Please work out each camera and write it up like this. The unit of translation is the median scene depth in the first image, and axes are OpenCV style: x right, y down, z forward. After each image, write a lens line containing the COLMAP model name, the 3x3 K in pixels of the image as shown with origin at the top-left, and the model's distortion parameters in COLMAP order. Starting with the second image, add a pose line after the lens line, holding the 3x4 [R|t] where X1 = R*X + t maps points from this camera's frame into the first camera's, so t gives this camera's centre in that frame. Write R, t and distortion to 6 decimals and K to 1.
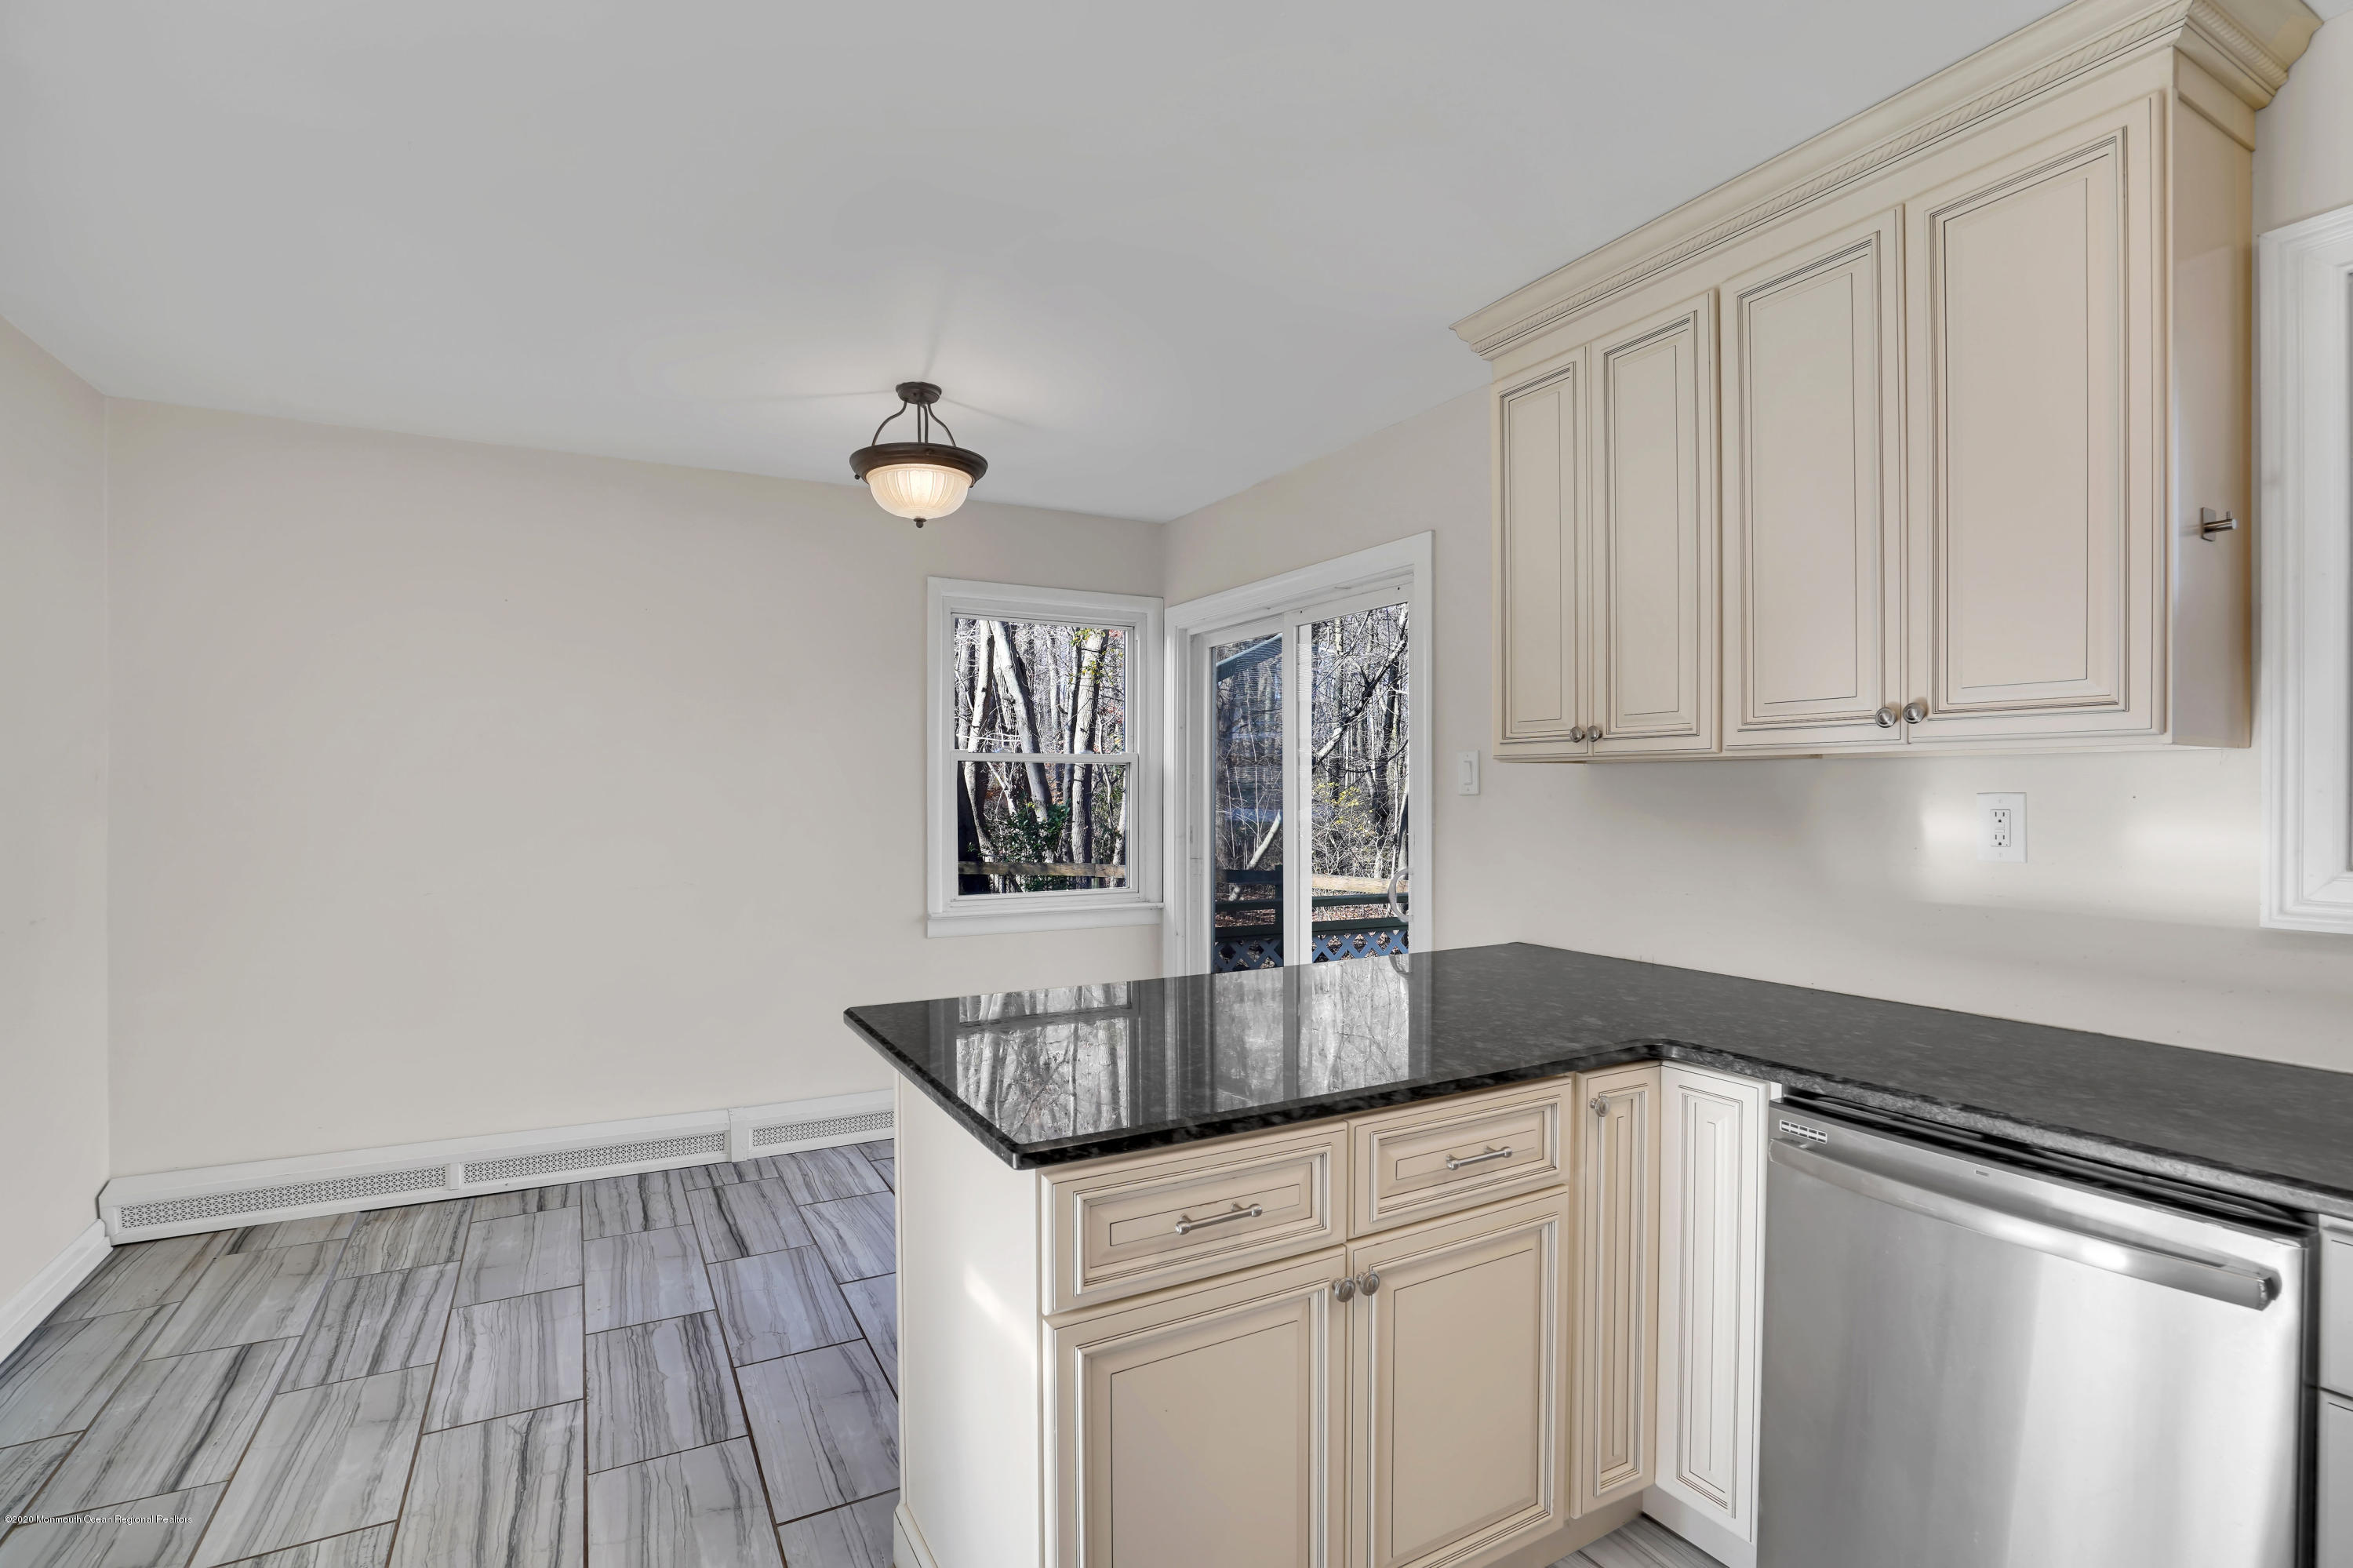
lens RADIAL K [[1103.0, 0, 1171.1], [0, 1103.0, 794.8], [0, 0, 1]] dist [-0.063237, 0.024275]
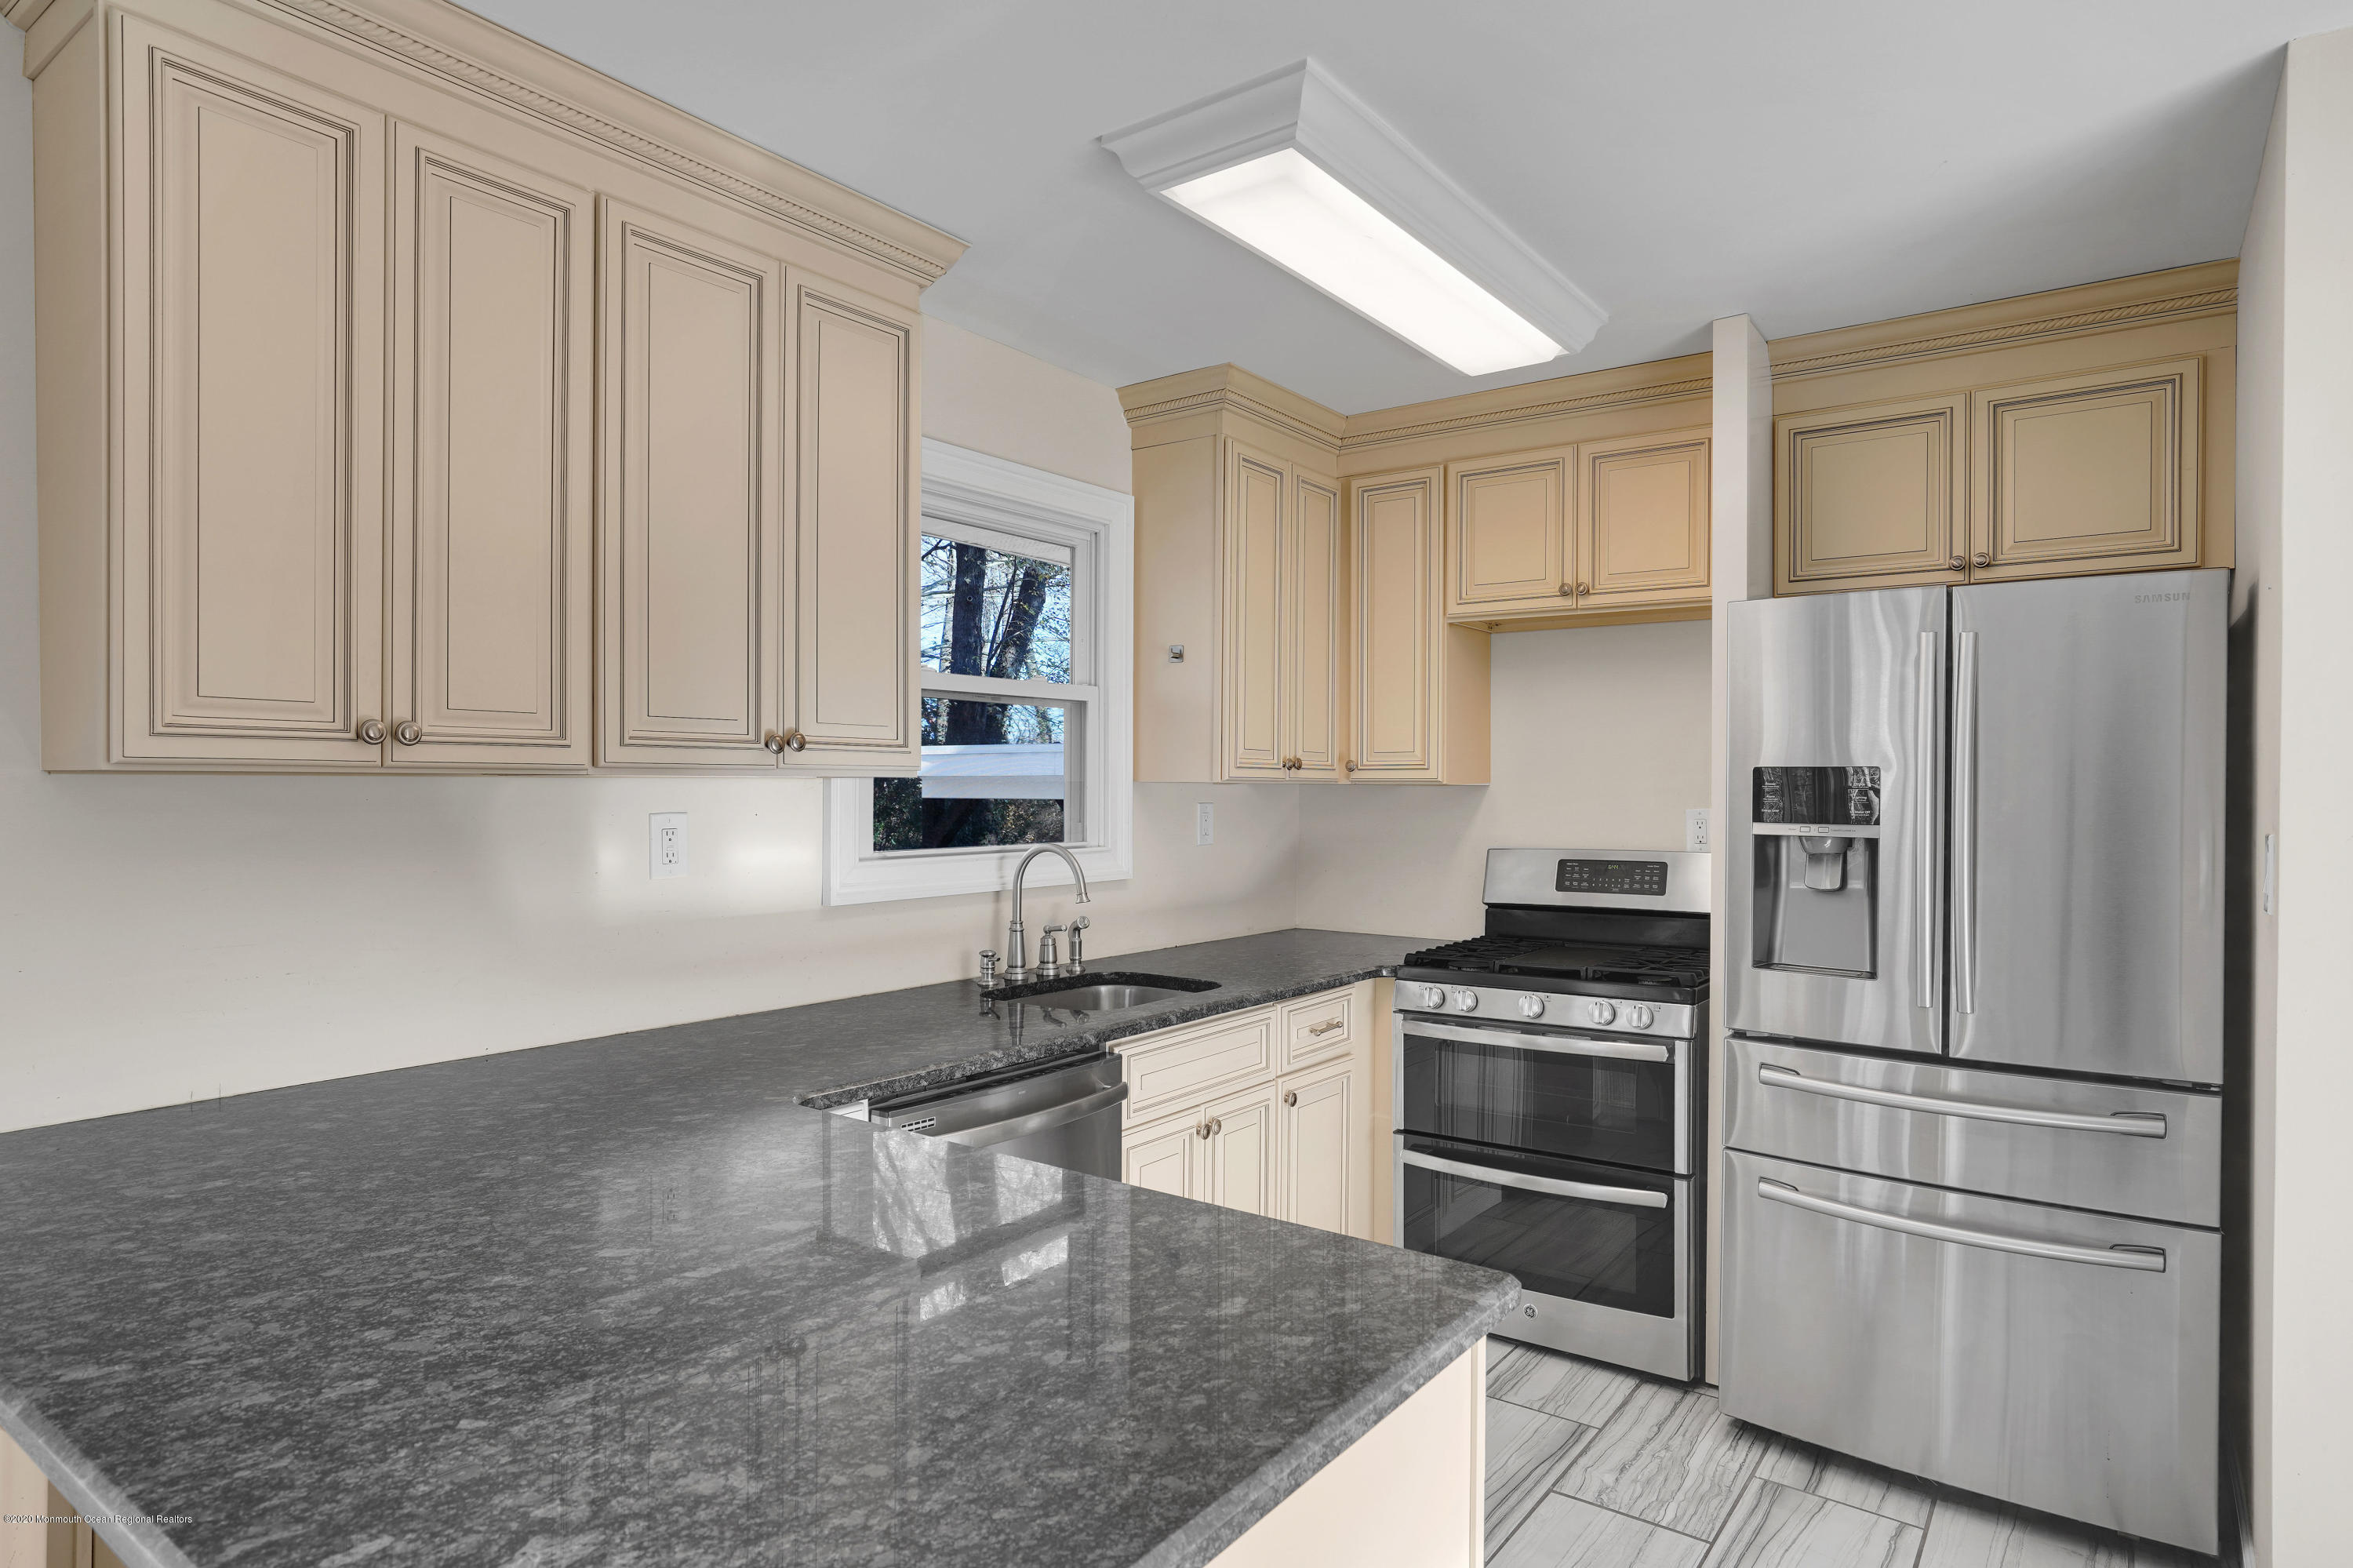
lens RADIAL K [[1321.8, 0, 1176.5], [0, 1321.8, 784.0], [0, 0, 1]] dist [-0.045849, 0.040148]
pose [[-0.424121, 0.000500, 0.905605, -0.432750], [0.003296, 0.999994, 0.000992, -0.021190], [-0.905599, 0.003406, -0.424120, 0.778945]]
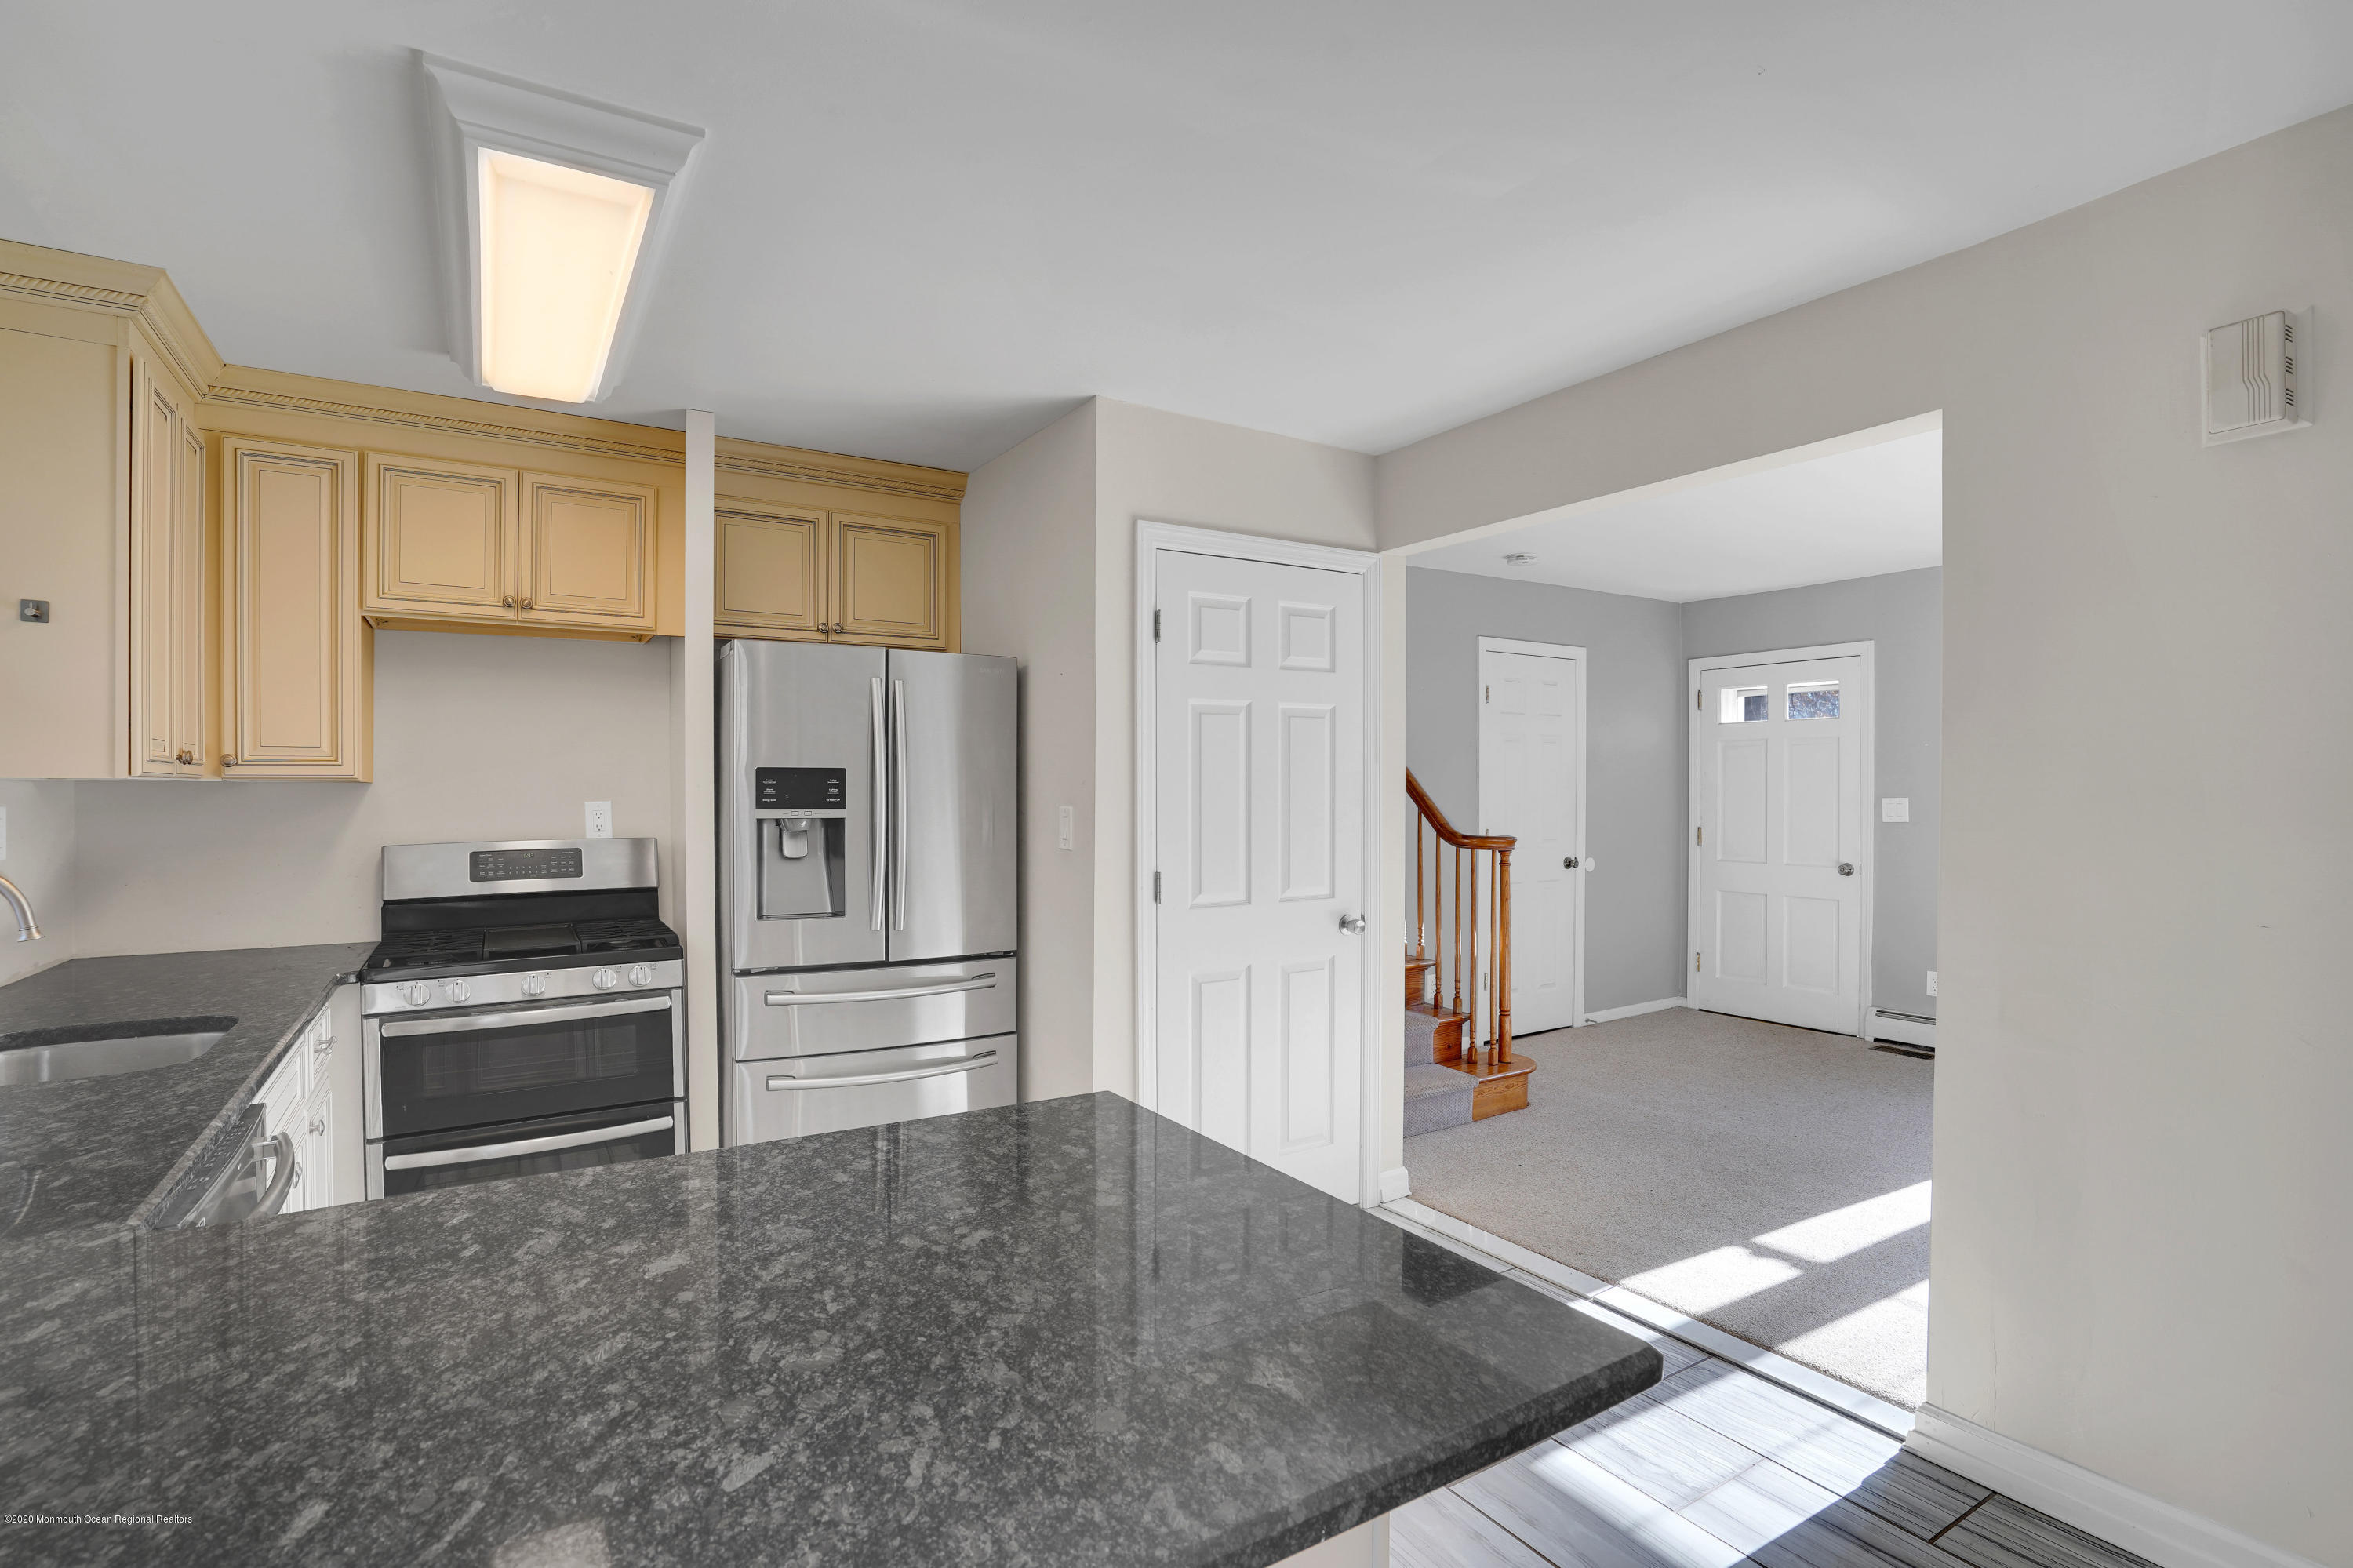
lens RADIAL K [[1124.4, 0, 1174.1], [0, 1124.4, 794.6], [0, 0, 1]] dist [-0.077413, 0.037496]
pose [[-0.998244, 0.002547, -0.059183, -0.065766], [0.001689, 0.999893, 0.014540, -0.019788], [0.059213, 0.014415, -0.998141, 1.090216]]
